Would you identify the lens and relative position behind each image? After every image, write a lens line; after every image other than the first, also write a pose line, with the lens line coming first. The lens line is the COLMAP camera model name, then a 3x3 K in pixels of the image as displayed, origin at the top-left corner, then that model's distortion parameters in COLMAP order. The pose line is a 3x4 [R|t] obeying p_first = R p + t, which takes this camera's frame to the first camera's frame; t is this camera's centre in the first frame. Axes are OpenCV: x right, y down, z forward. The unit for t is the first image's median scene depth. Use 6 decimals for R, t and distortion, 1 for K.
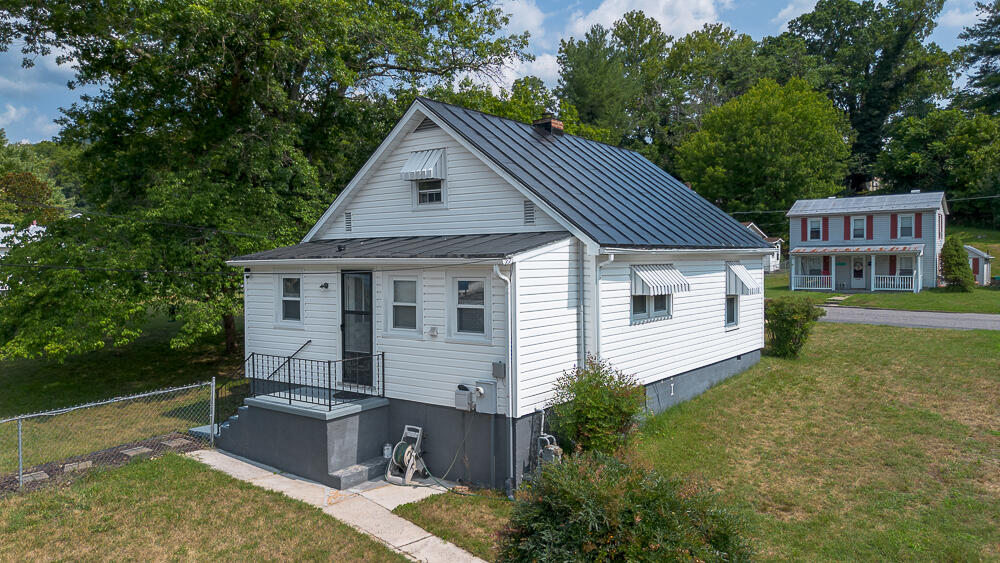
lens RADIAL K [[715.1, 0, 500.9], [0, 715.1, 257.4], [0, 0, 1]] dist [0.023241, -0.006414]
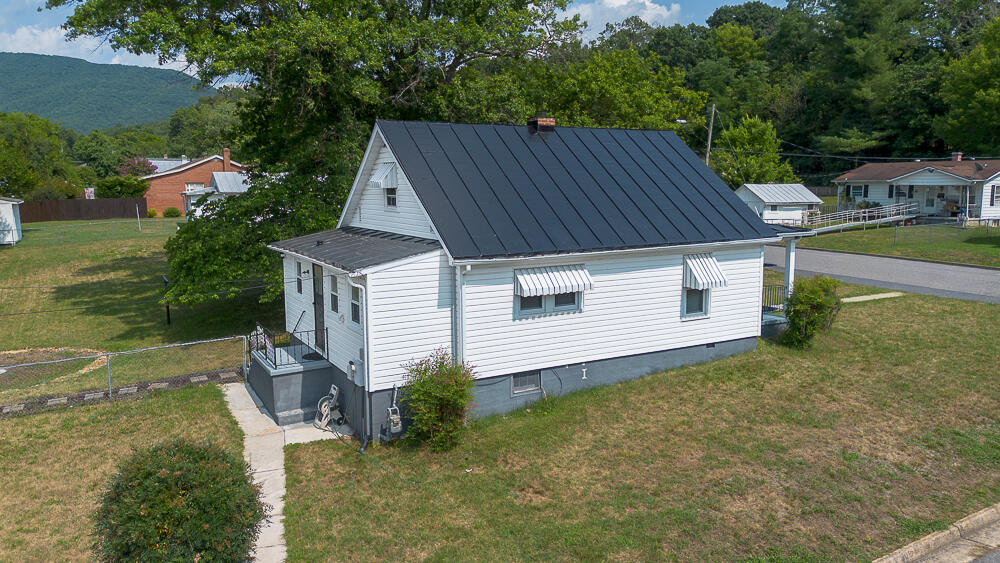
lens RADIAL K [[715.1, 0, 500.9], [0, 715.1, 257.4], [0, 0, 1]] dist [0.023241, -0.006414]
pose [[0.920405, 0.043183, -0.388575, 0.655583], [0.000059, 0.993866, 0.110589, -0.146354], [0.390967, -0.101809, 0.914757, -0.072718]]
